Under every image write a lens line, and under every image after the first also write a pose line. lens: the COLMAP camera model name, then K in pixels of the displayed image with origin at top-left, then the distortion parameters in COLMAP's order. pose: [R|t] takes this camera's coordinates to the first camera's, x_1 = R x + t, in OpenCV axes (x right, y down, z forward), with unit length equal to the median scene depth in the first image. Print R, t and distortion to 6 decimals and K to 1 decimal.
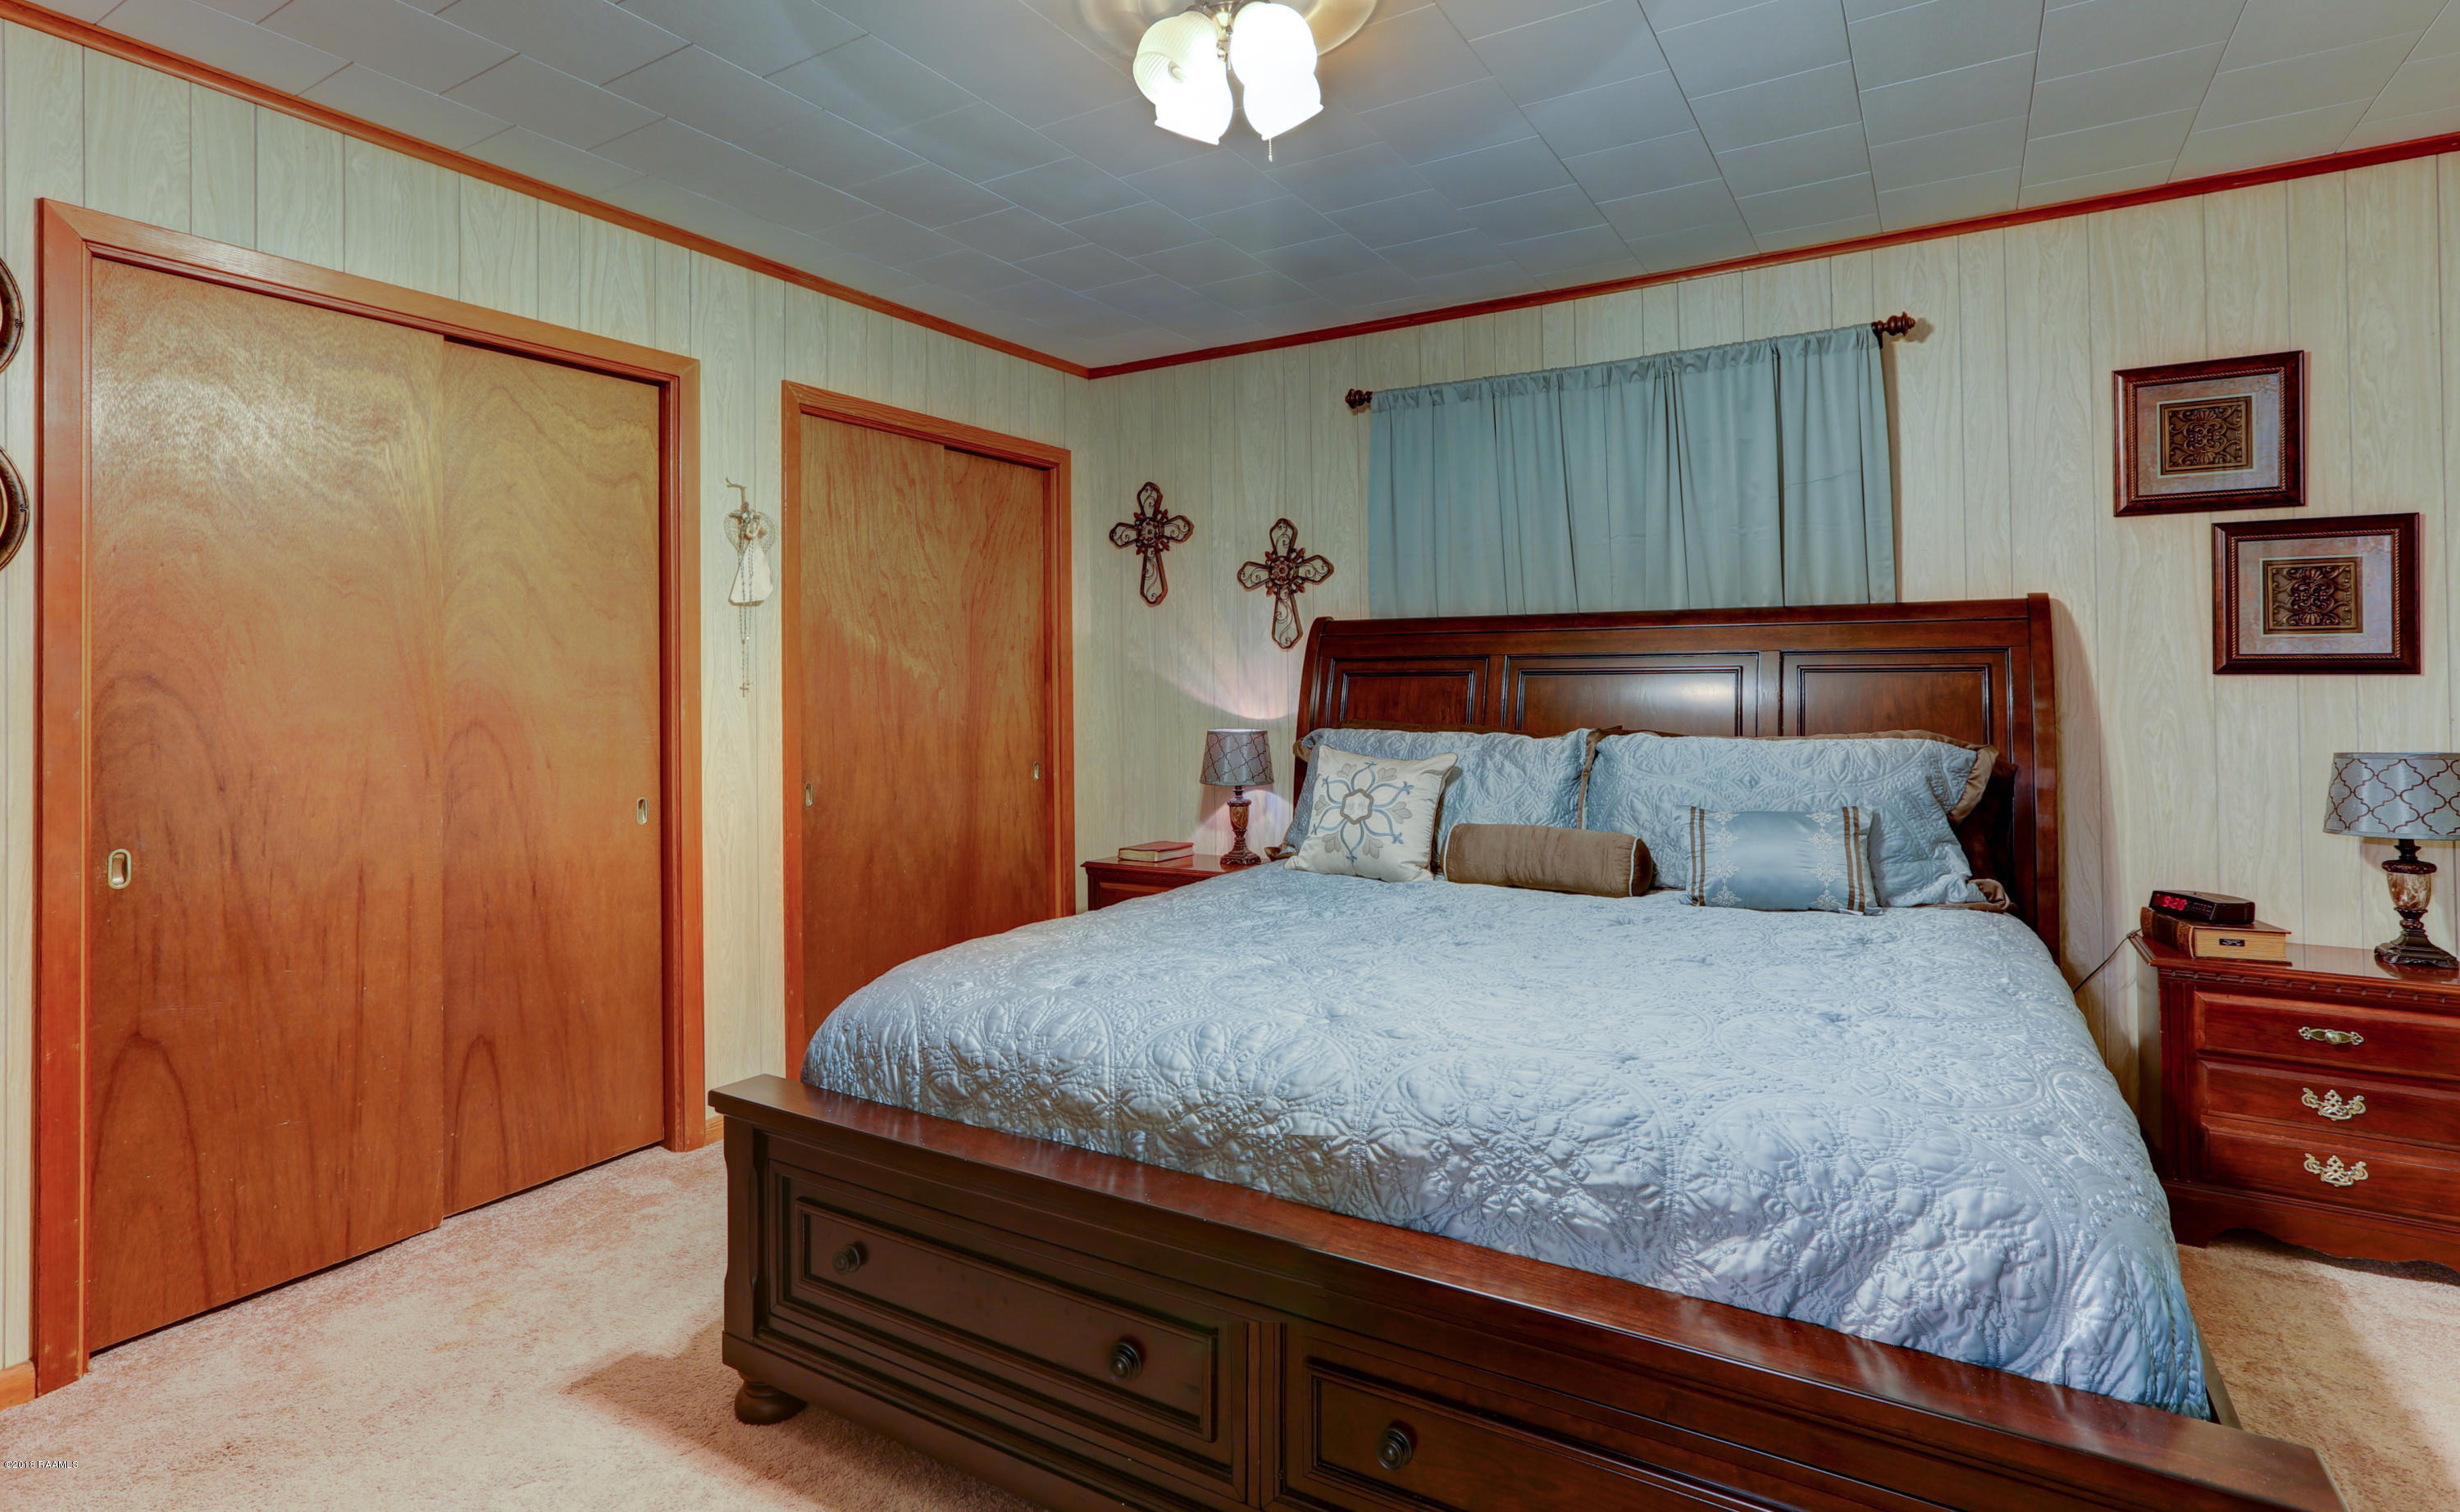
lens RADIAL K [[1207.6, 0, 1223.2], [0, 1207.6, 666.6], [0, 0, 1]] dist [-0.010774, 0.000648]
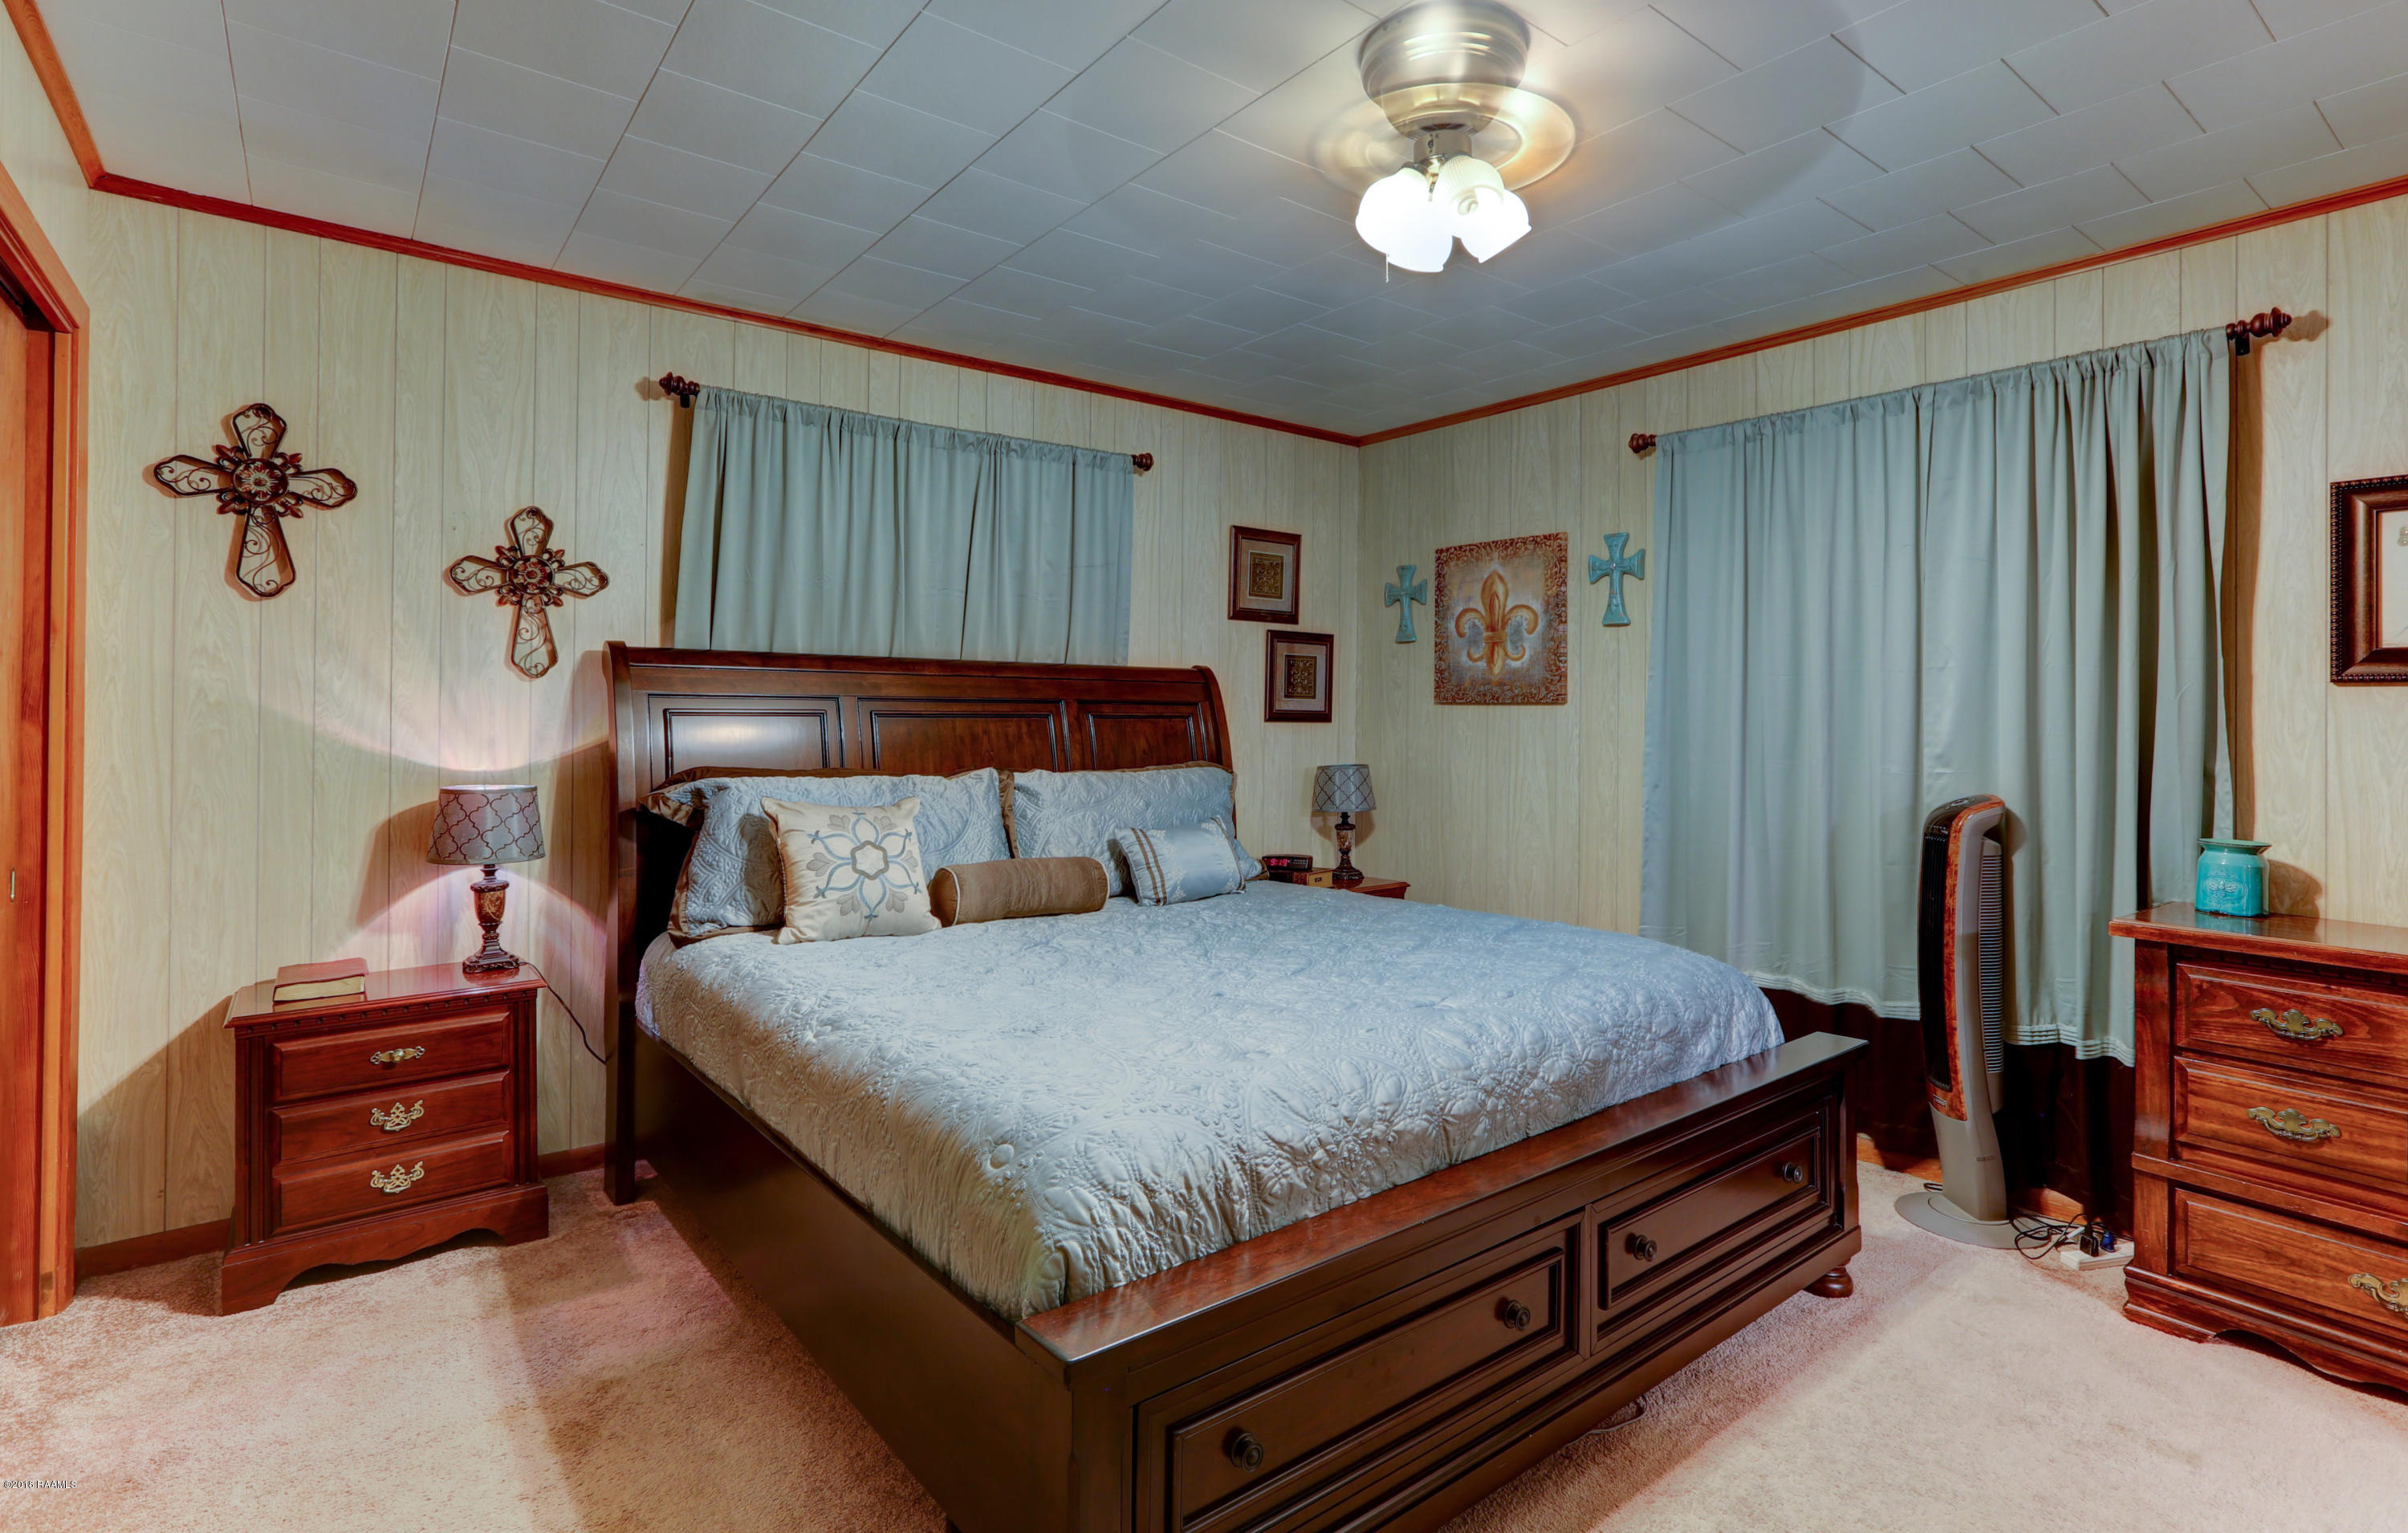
lens RADIAL K [[1160.7, 0, 1204.4], [0, 1160.7, 706.7], [0, 0, 1]] dist [-0.018623, 0.005263]
pose [[0.365558, 0.017523, 0.930624, -0.700094], [-0.017958, 0.999769, -0.011770, 0.006557], [-0.930615, -0.012409, 0.365788, 0.508280]]
